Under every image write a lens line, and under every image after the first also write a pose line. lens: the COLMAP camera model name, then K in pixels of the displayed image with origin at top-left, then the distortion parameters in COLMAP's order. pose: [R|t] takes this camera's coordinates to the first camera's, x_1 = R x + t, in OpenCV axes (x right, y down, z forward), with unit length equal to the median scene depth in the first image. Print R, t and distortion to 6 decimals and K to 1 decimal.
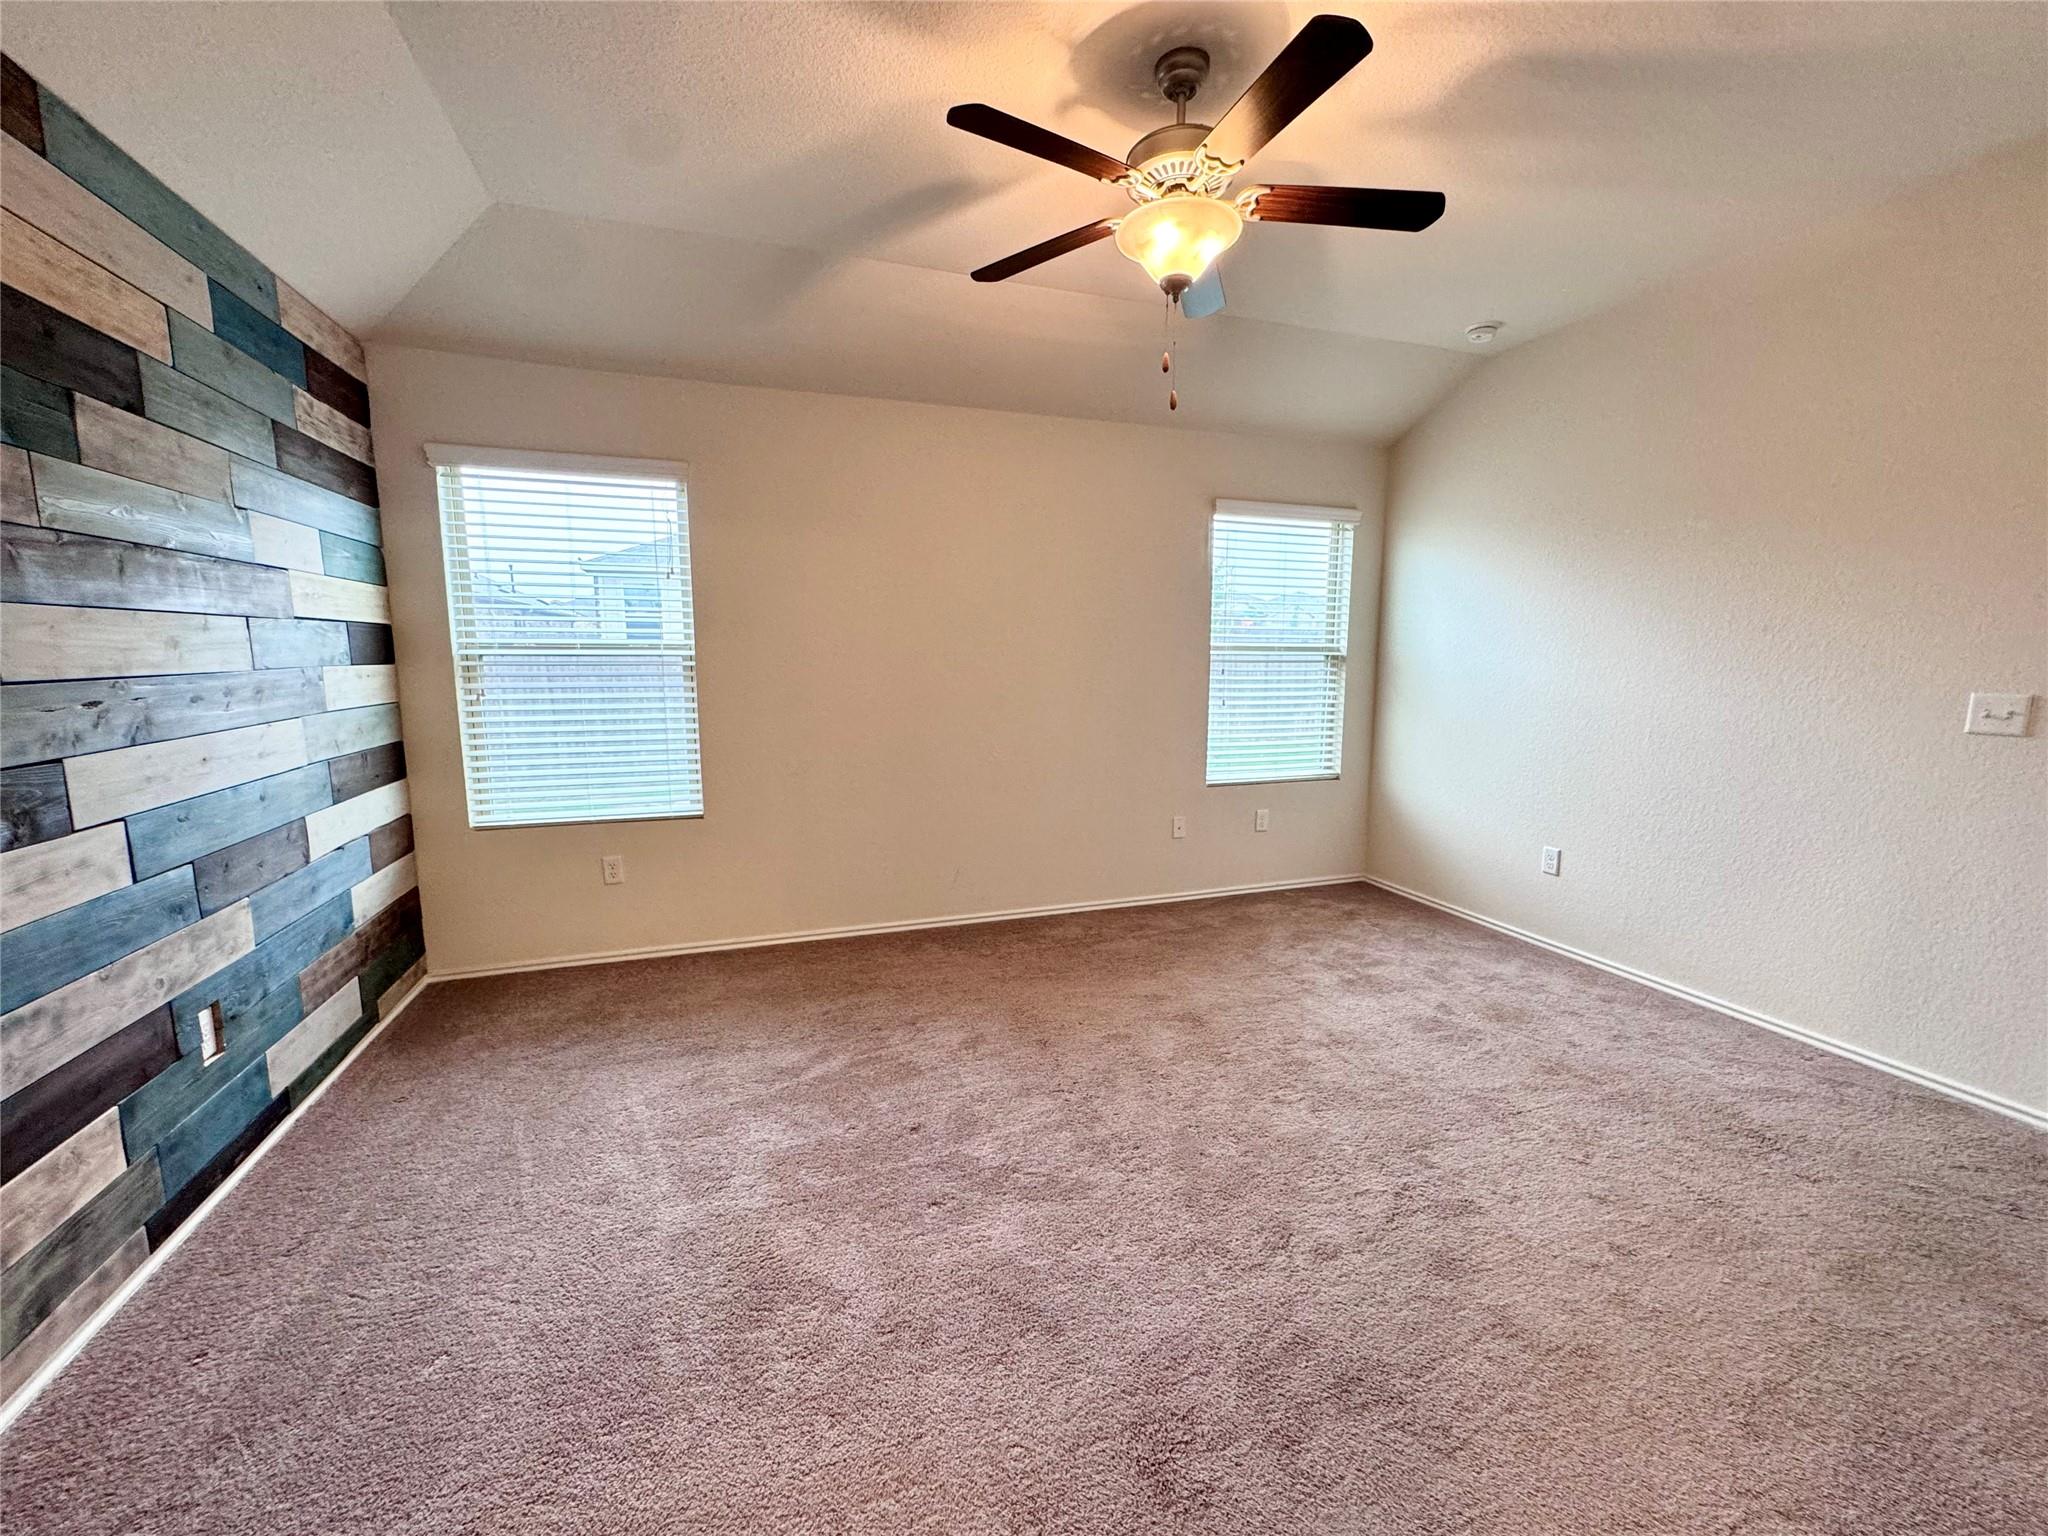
lens RADIAL K [[819.2, 0, 1021.1], [0, 819.2, 771.3], [0, 0, 1]] dist [-0.000631, 0.000141]
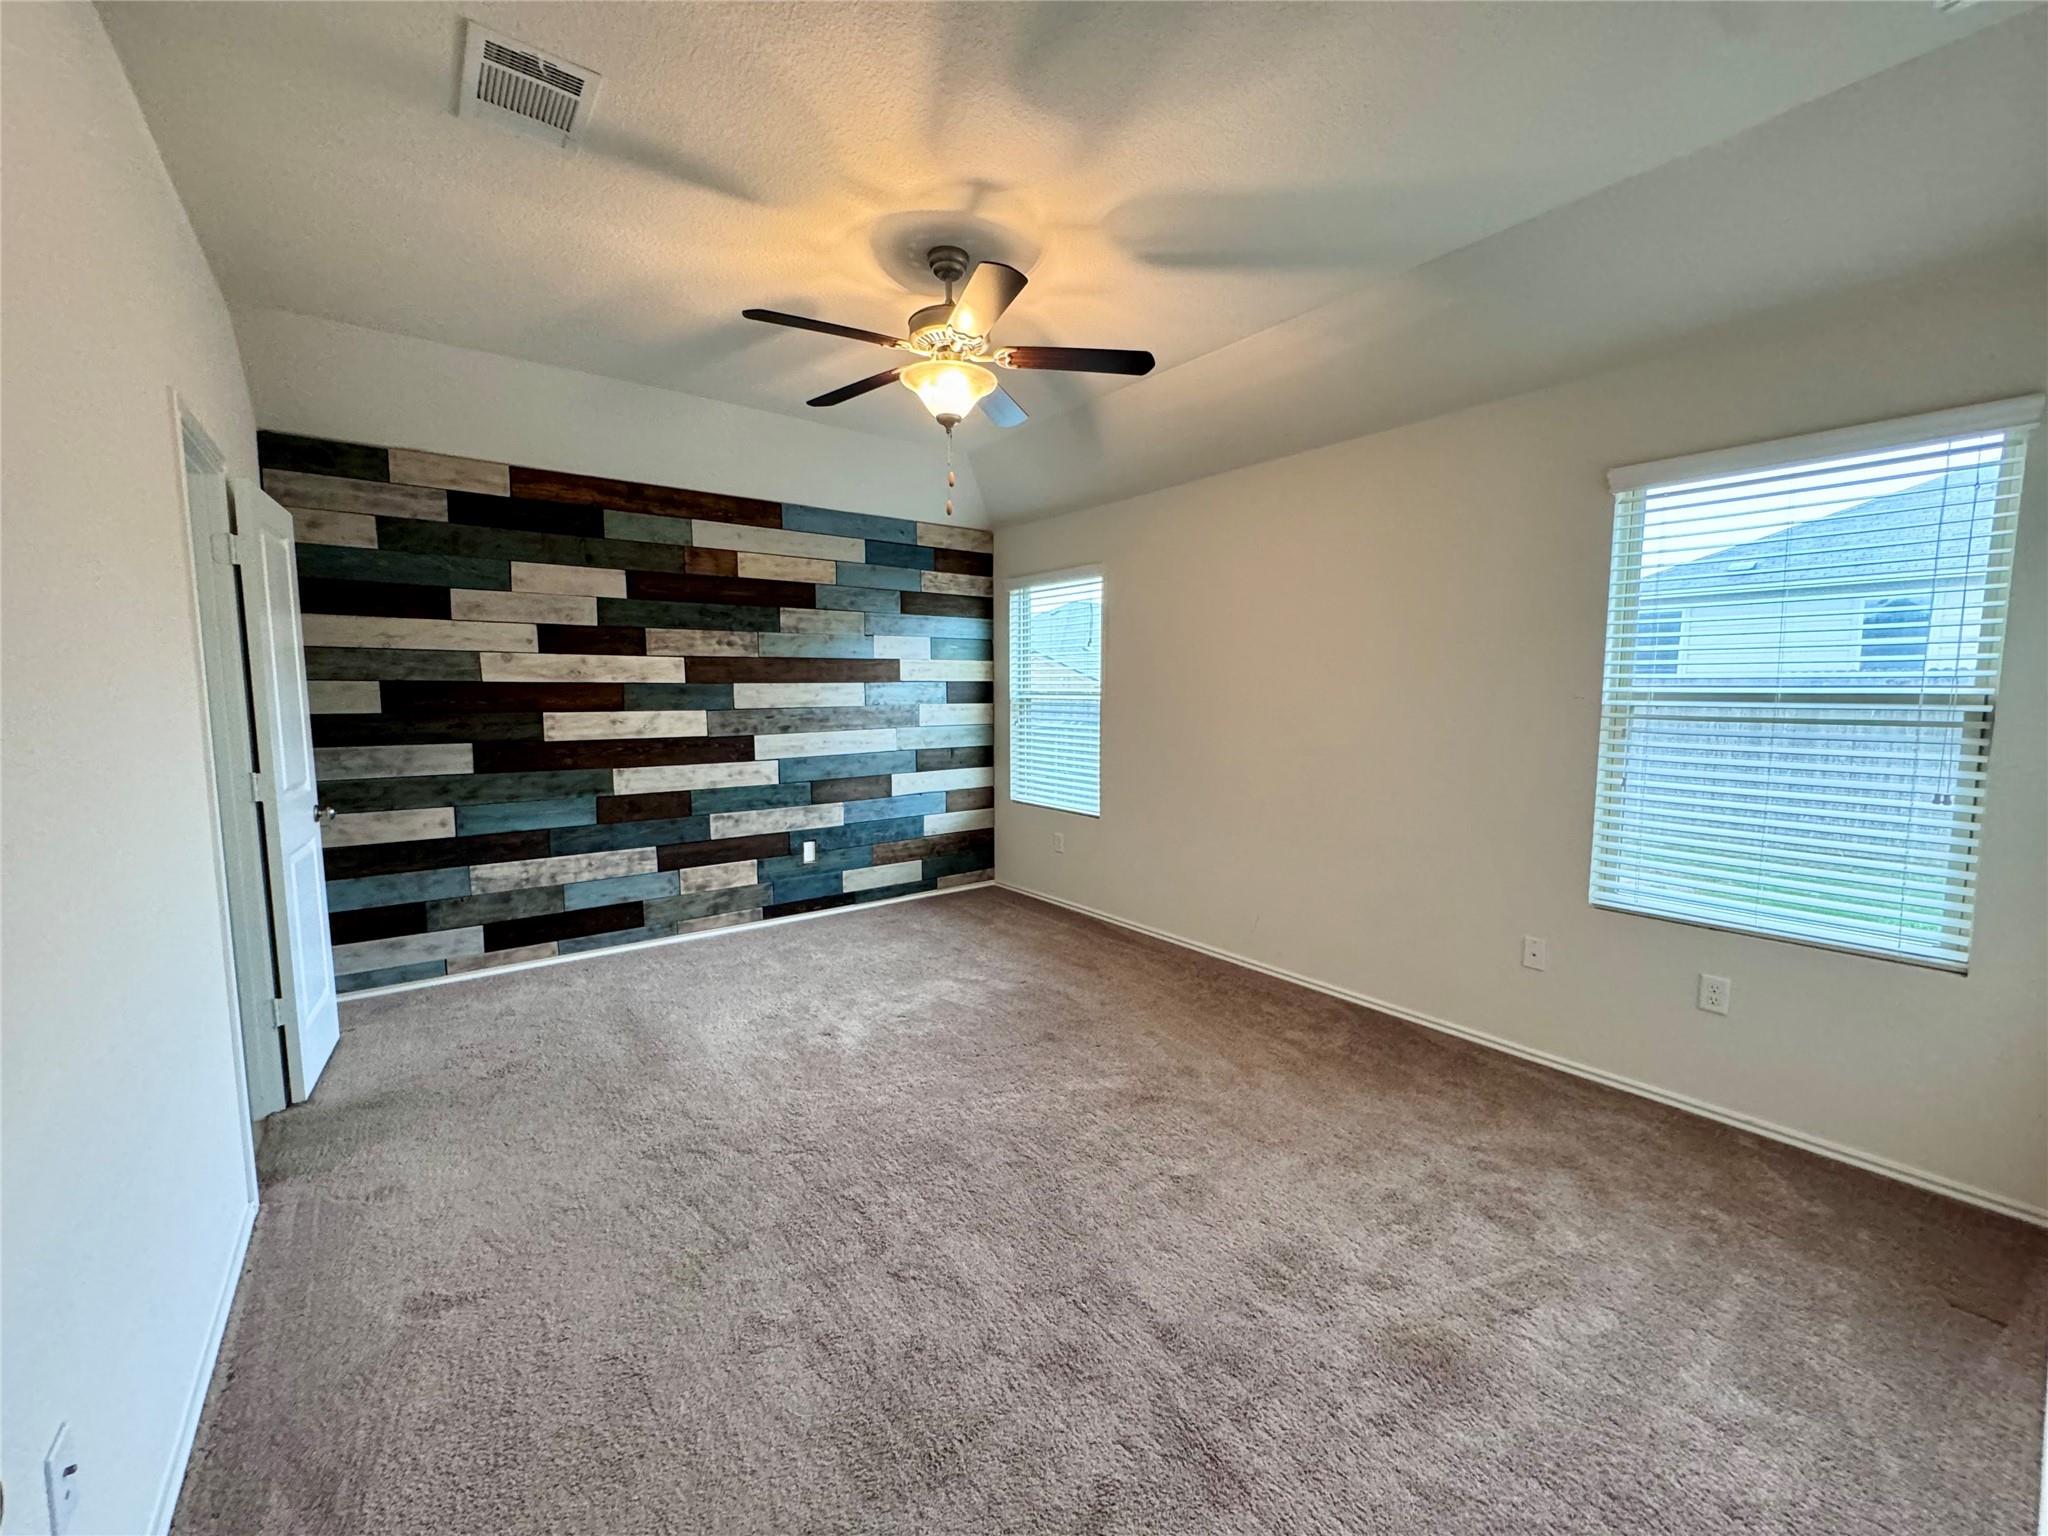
lens RADIAL K [[819.2, 0, 1021.1], [0, 819.2, 771.3], [0, 0, 1]] dist [-0.000631, 0.000141]
pose [[0.312440, 0.094107, -0.945264, 0.997986], [-0.133510, 0.989554, 0.054388, -0.091084], [0.940509, 0.109209, 0.321741, 0.507181]]
